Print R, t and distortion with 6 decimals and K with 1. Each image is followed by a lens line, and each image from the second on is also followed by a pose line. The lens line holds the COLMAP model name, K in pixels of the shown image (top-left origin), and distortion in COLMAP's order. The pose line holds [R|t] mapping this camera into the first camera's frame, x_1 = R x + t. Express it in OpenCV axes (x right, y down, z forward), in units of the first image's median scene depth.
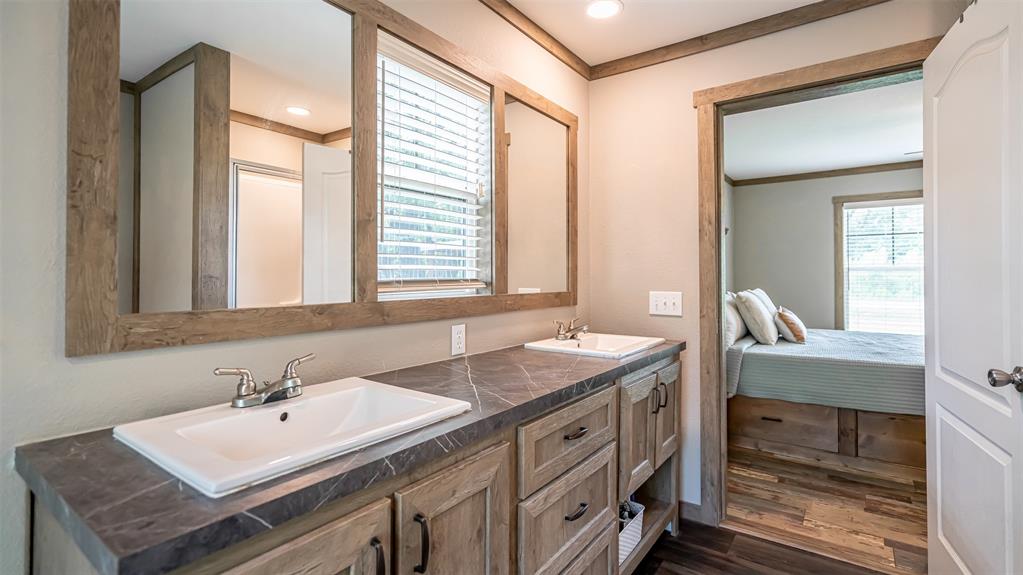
lens RADIAL K [[477.8, 0, 529.7], [0, 477.8, 257.6], [0, 0, 1]] dist [-0.005438, 0.003790]
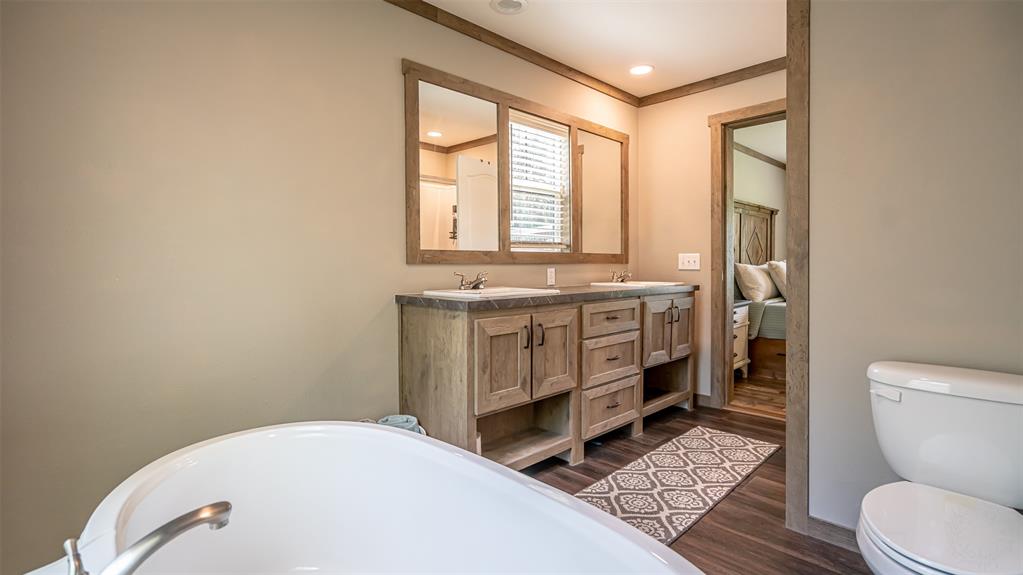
lens RADIAL K [[477.8, 0, 512.2], [0, 477.8, 276.8], [0, 0, 1]] dist [-0.005438, 0.003790]
pose [[0.979060, 0.003242, -0.203546, 0.054242], [0.009965, 0.997911, 0.063825, 0.046483], [0.203328, -0.064516, 0.976983, -0.587272]]
